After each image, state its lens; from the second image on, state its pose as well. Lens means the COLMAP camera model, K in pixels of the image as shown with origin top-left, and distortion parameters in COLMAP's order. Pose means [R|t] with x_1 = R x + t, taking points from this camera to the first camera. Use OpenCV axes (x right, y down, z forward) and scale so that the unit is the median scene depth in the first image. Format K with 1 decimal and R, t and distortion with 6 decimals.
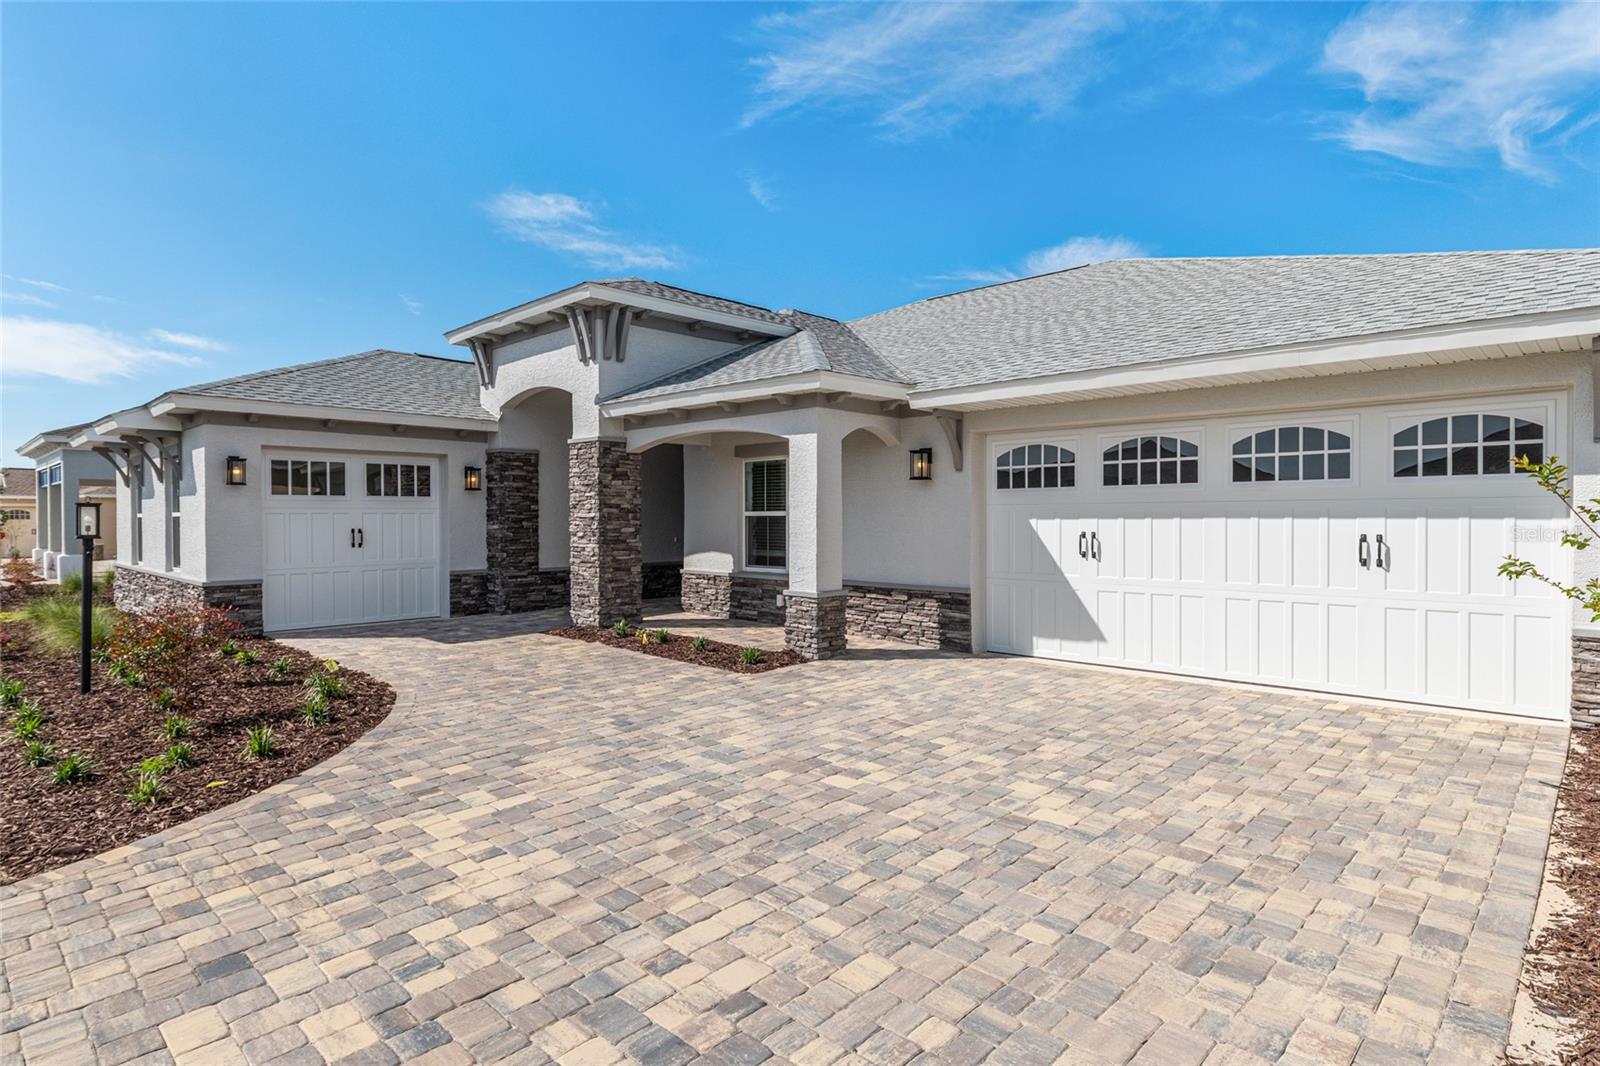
lens RADIAL K [[866.6, 0, 799.6], [0, 866.6, 530.3], [0, 0, 1]] dist [-0.000297, -0.001746]
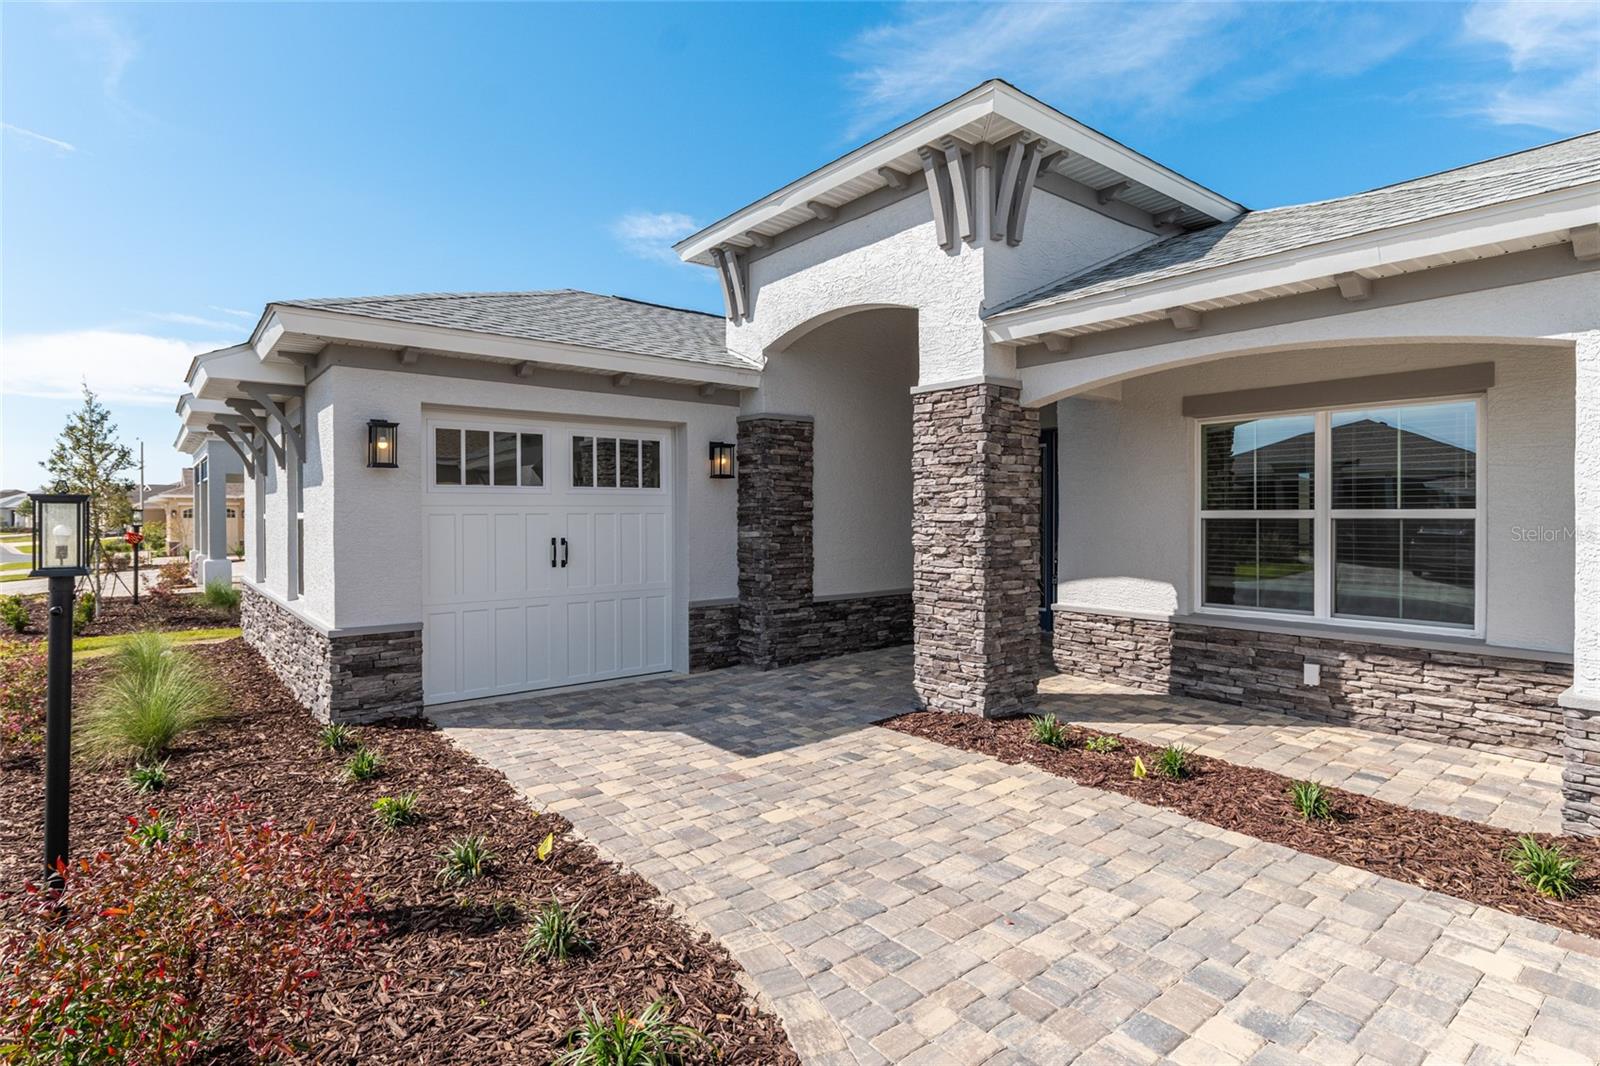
lens RADIAL K [[824.8, 0, 788.5], [0, 824.8, 522.9], [0, 0, 1]] dist [-0.006518, 0.003665]
pose [[0.991363, 0.001096, -0.131142, -0.249503], [-0.001671, 0.999989, -0.004281, -0.010002], [0.131135, 0.004464, 0.991354, 0.396633]]
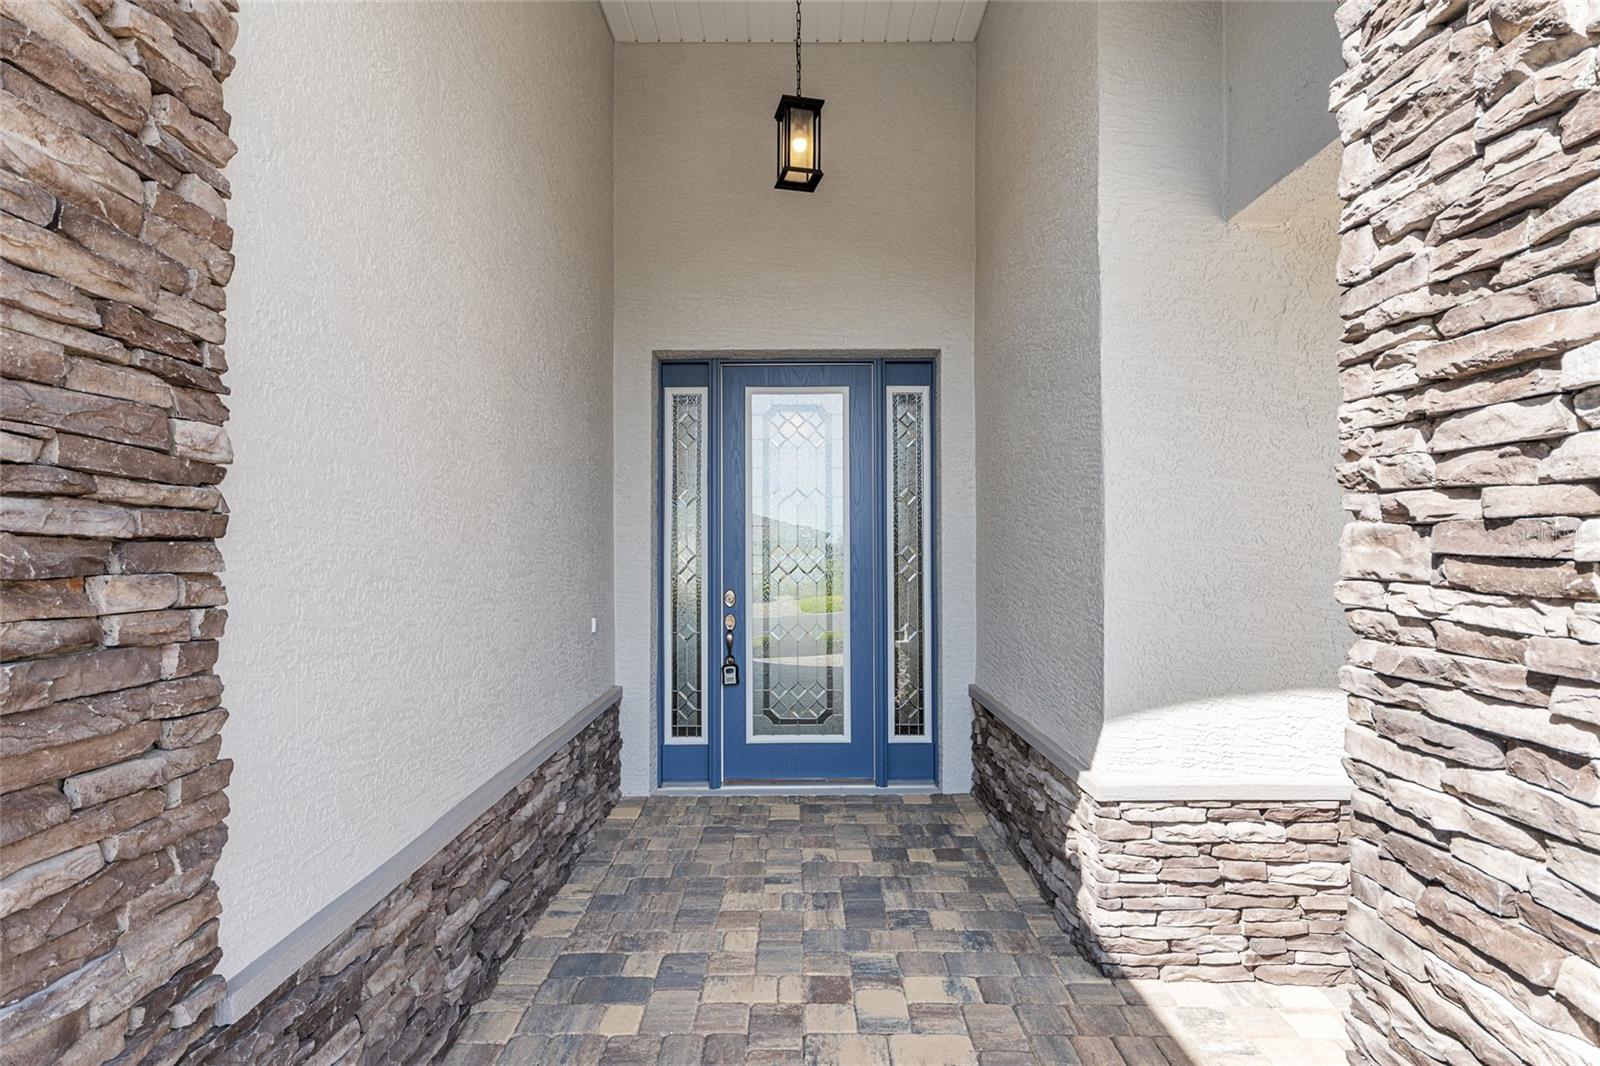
lens RADIAL K [[824.8, 0, 797.0], [0, 824.8, 536.9], [0, 0, 1]] dist [-0.006518, 0.003665]
pose [[0.712998, 0.012732, 0.701051, -0.338889], [0.009432, 0.999571, -0.027746, -0.011554], [-0.701103, 0.026395, 0.712572, 0.915397]]
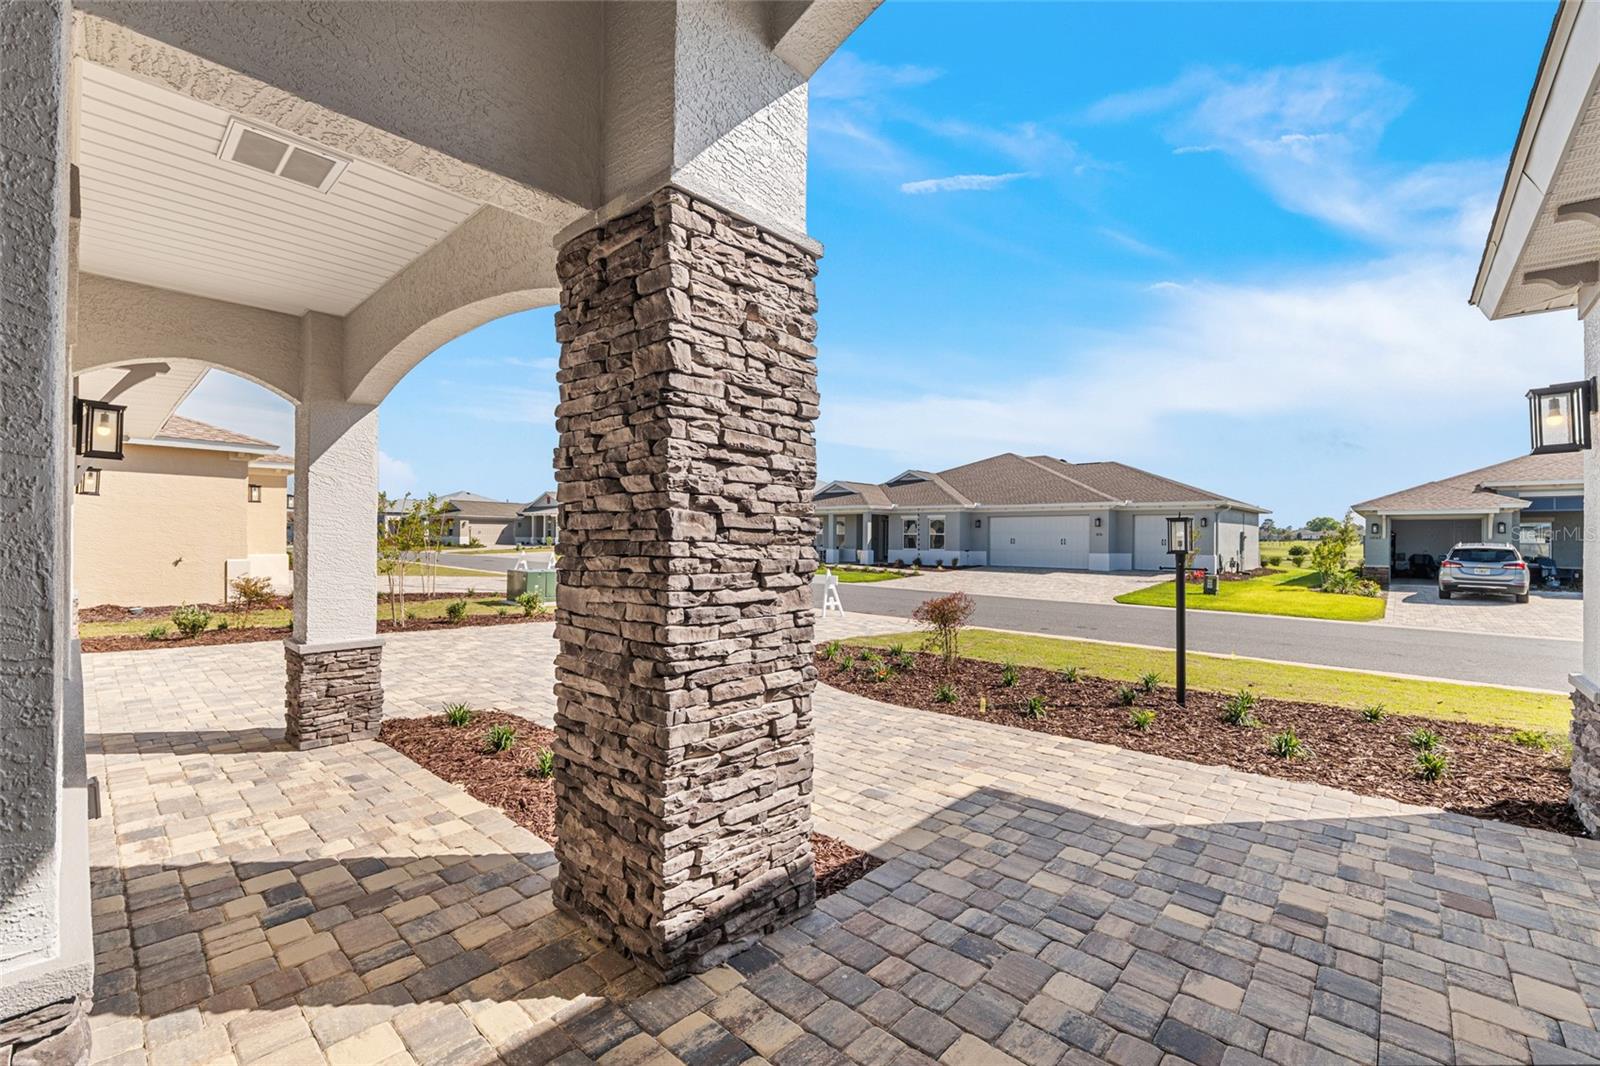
lens RADIAL K [[654.1, 0, 808.2], [0, 654.1, 534.8], [0, 0, 1]] dist [-0.000137, 0.000000]
pose [[-0.999388, -0.003848, -0.034762, -0.231846], [-0.004215, 0.999936, 0.010485, -0.011406], [0.034720, 0.010625, -0.999341, 1.098295]]
